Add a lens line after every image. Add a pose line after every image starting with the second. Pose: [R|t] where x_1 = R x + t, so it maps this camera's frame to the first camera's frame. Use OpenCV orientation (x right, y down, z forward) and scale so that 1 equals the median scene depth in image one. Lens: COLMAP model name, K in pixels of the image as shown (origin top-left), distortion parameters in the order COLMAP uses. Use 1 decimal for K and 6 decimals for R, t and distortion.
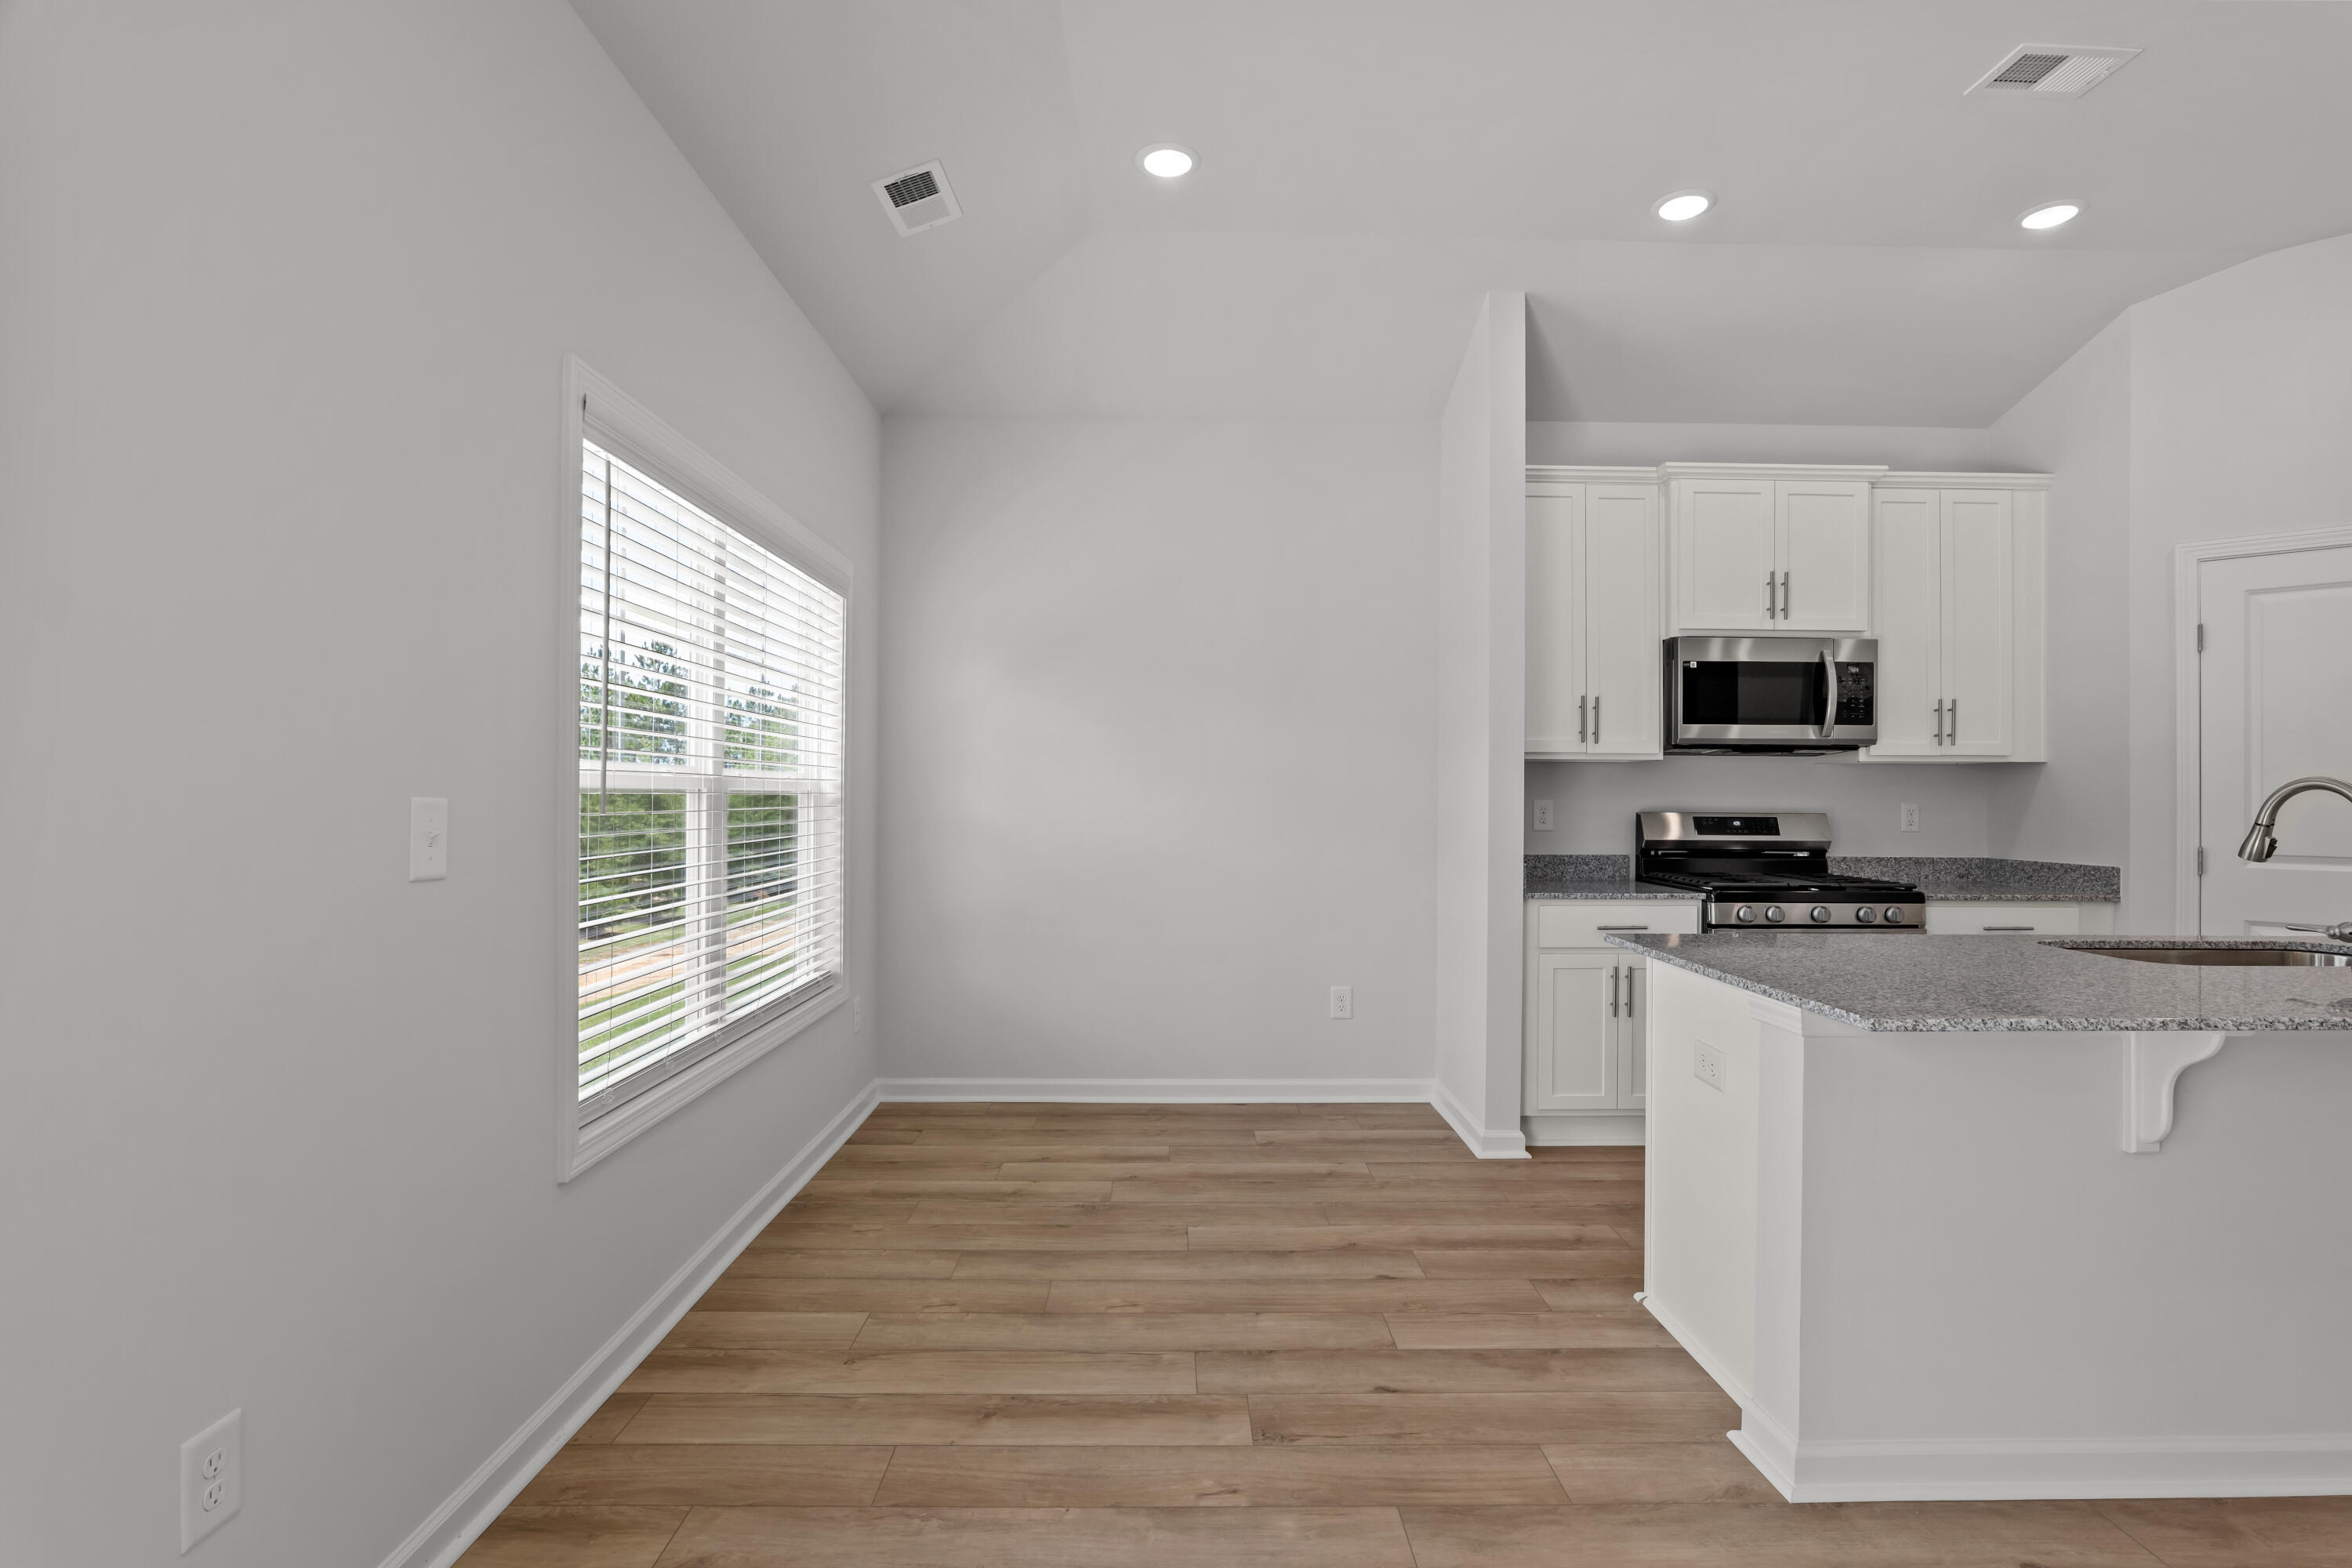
lens RADIAL K [[1098.1, 0, 1178.2], [0, 1098.1, 788.7], [0, 0, 1]] dist [-0.022326, 0.006356]
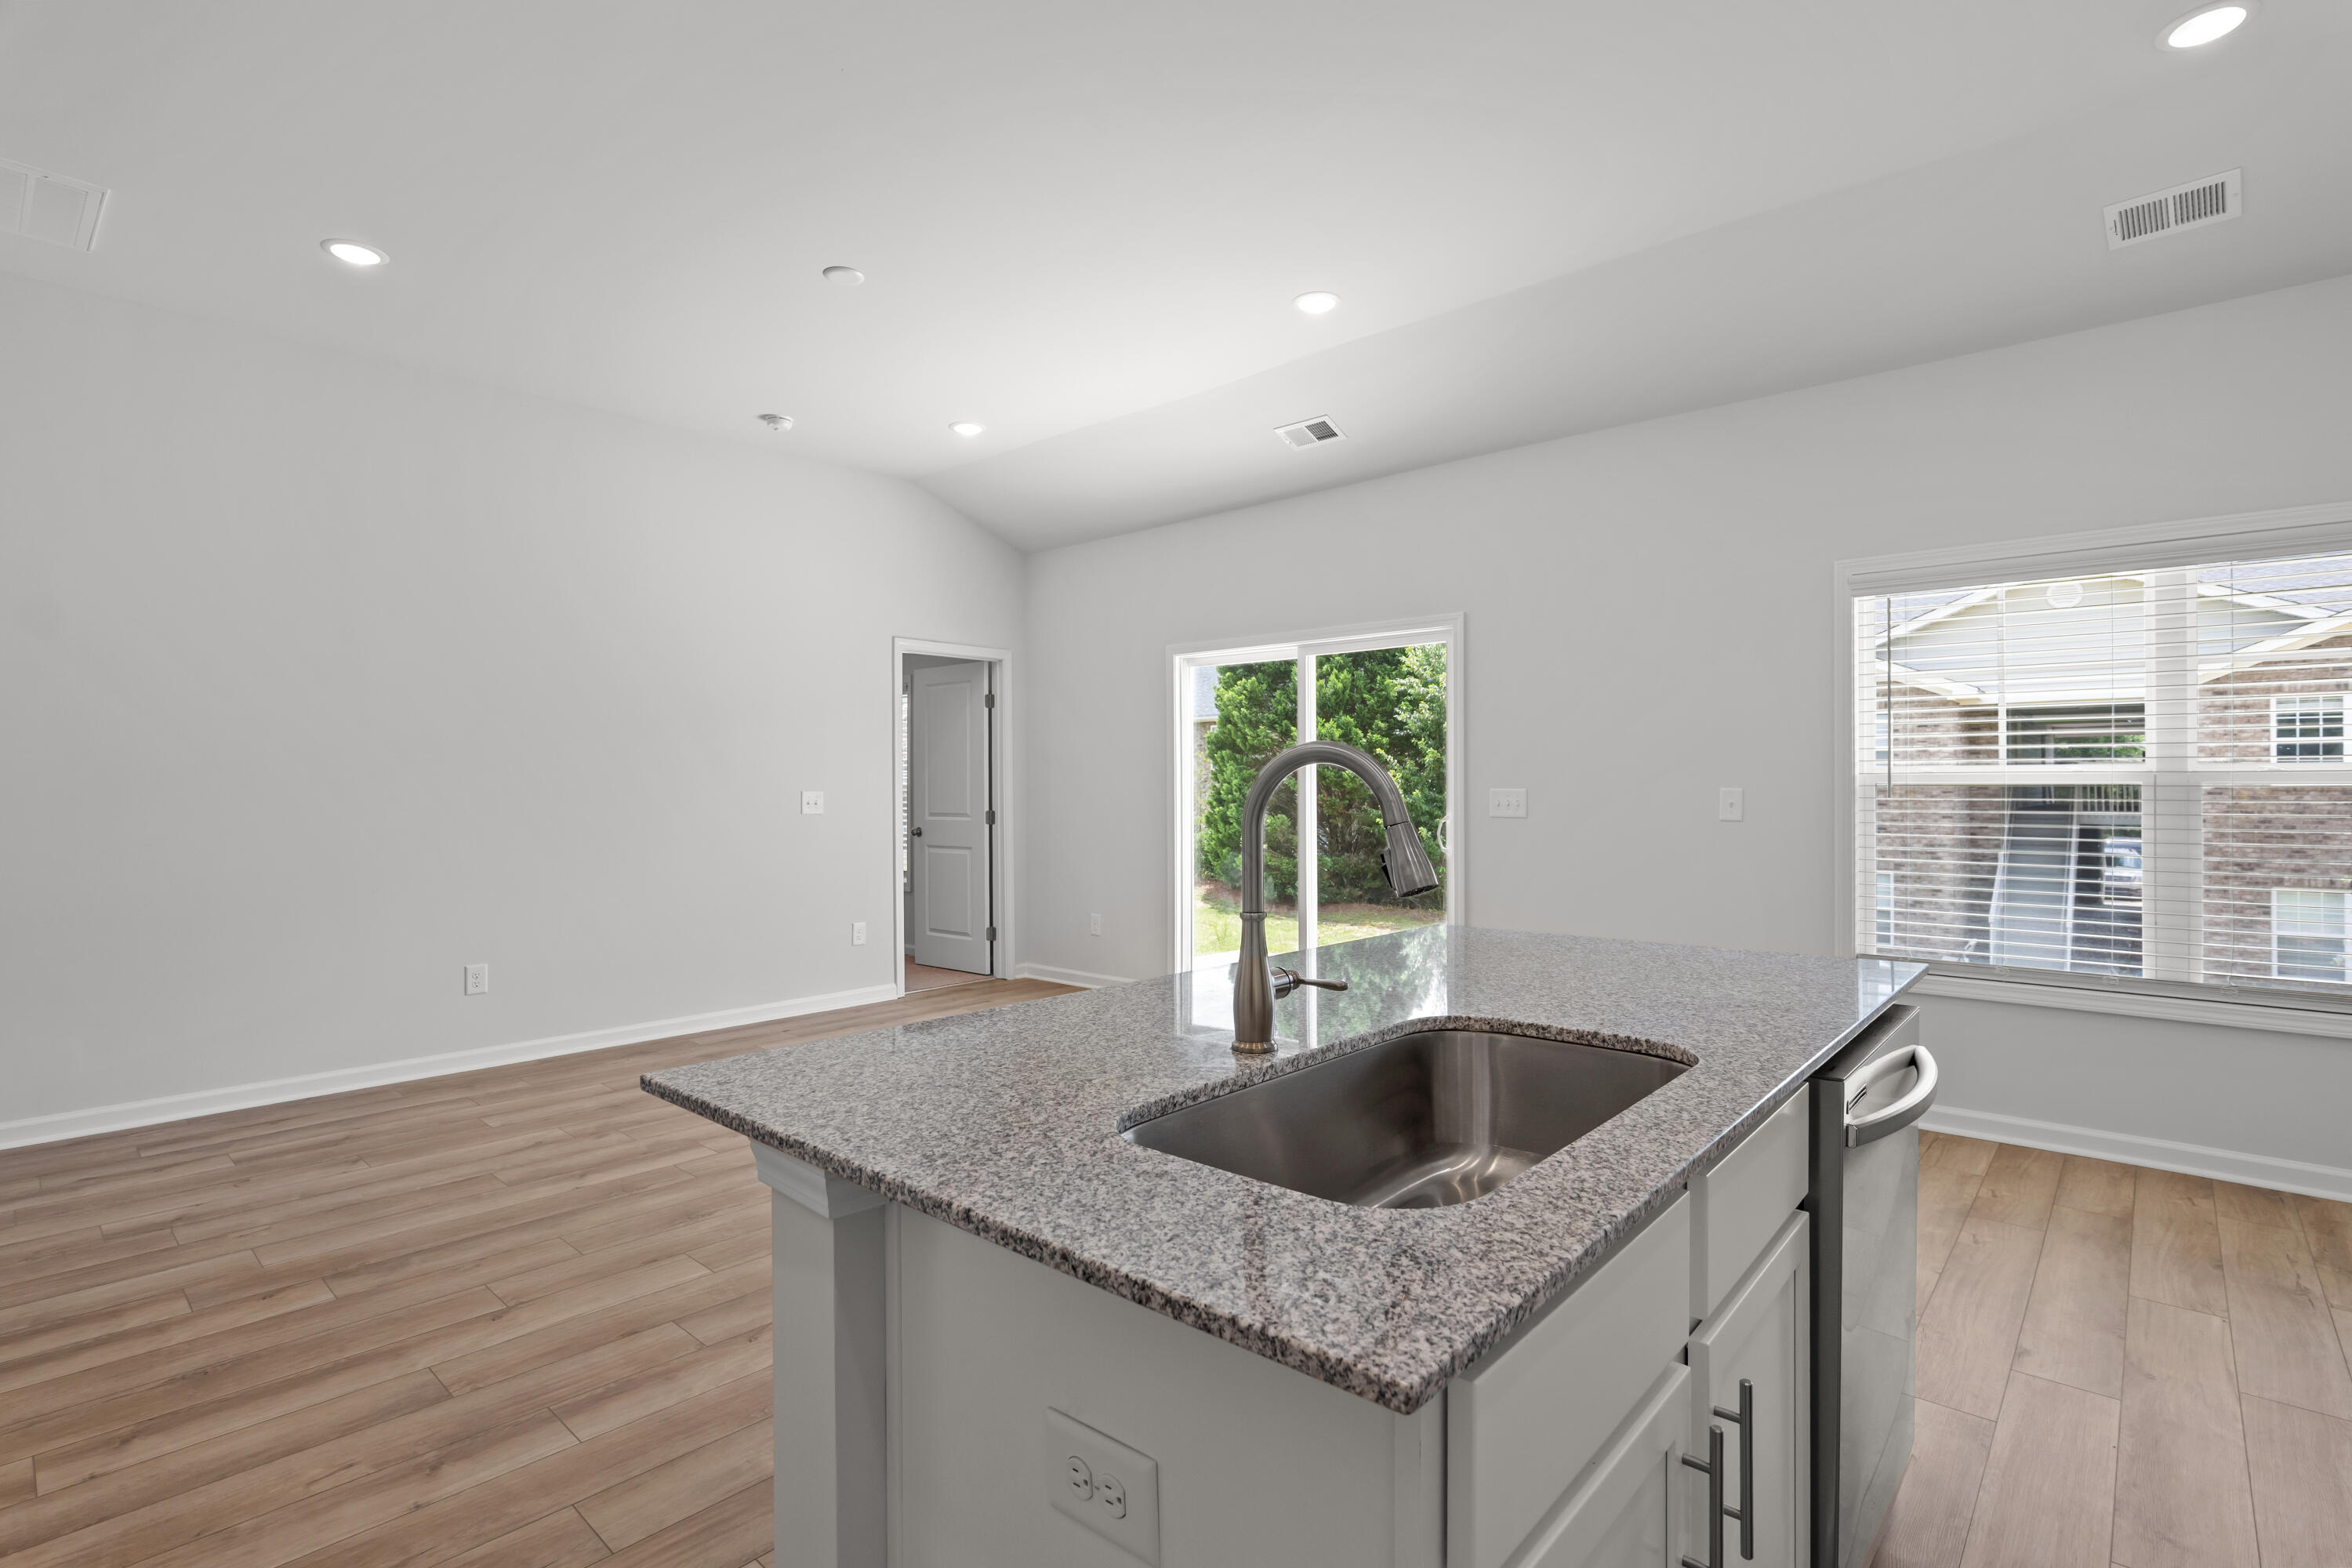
lens RADIAL K [[1098.1, 0, 1177.1], [0, 1098.1, 782.5], [0, 0, 1]] dist [-0.022326, 0.006356]
pose [[-0.679746, -0.005925, -0.733424, 0.925836], [0.001879, 0.999950, -0.009820, 0.008269], [0.733446, -0.008053, -0.679700, 0.806153]]
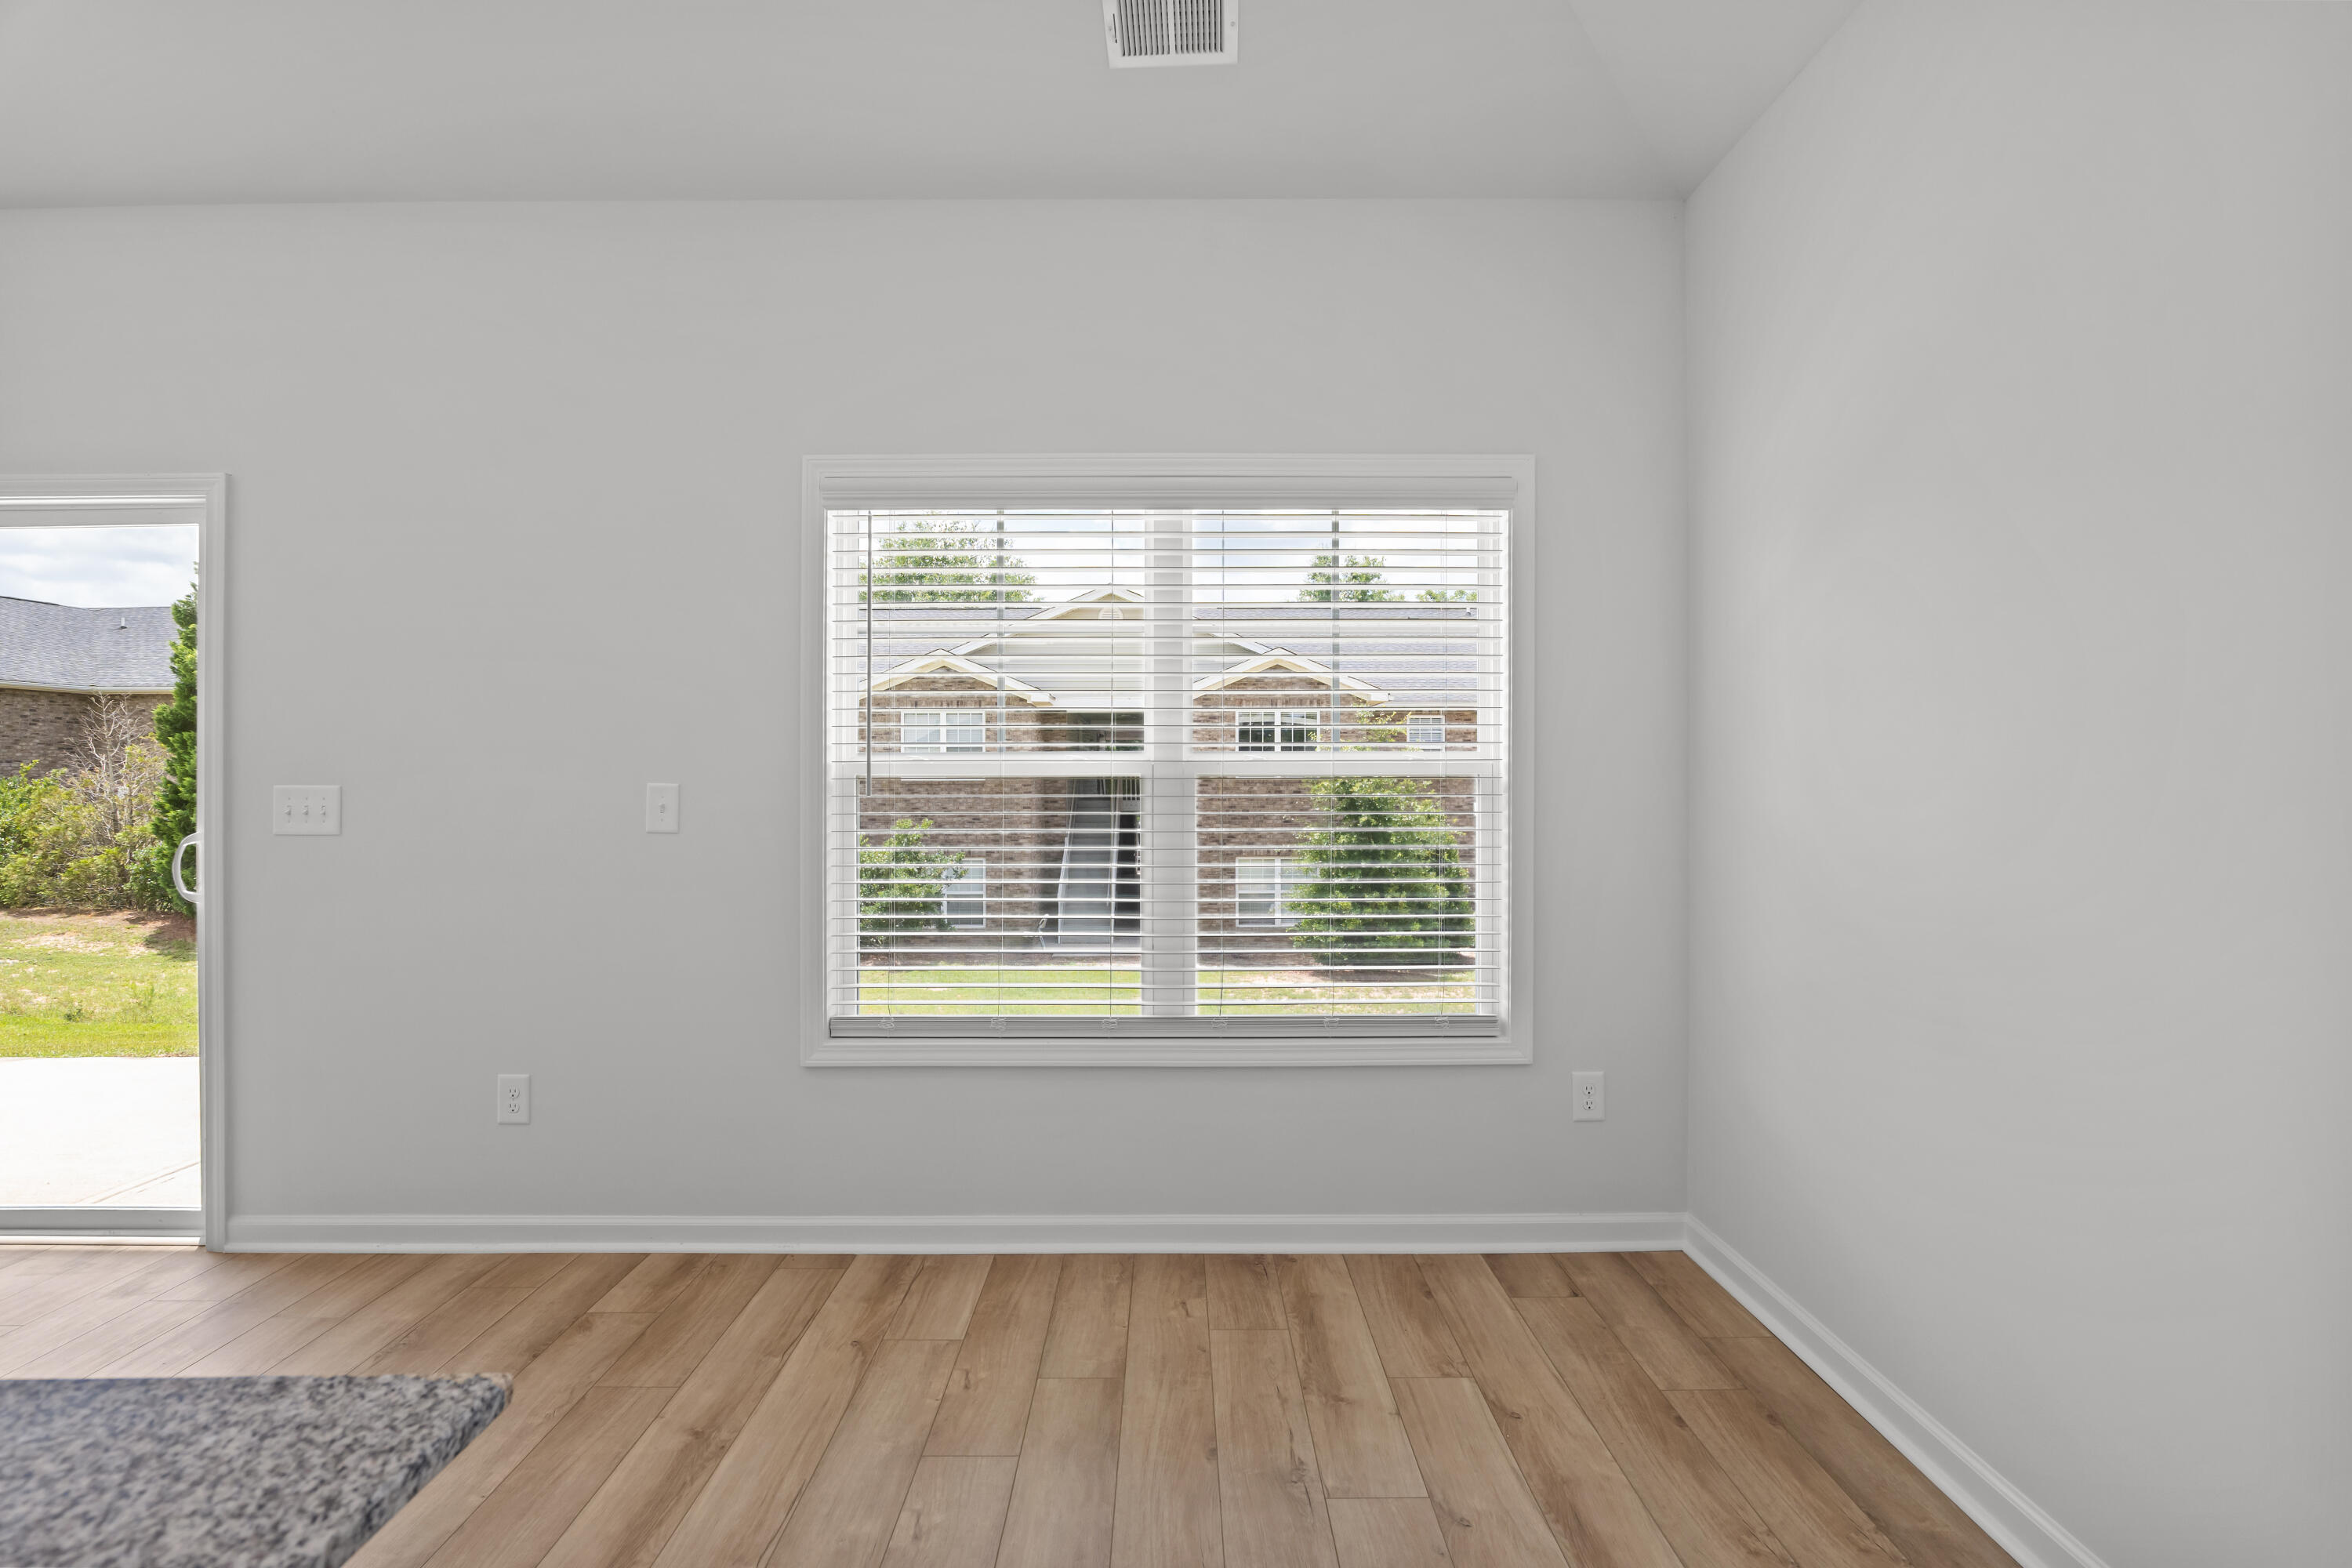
lens RADIAL K [[1098.1, 0, 1171.4], [0, 1098.1, 772.4], [0, 0, 1]] dist [-0.022326, 0.006356]
pose [[-0.009659, -0.010448, -0.999899, 0.439577], [0.007556, 0.999916, -0.010521, 0.007611], [0.999925, -0.007657, -0.009579, 0.811758]]
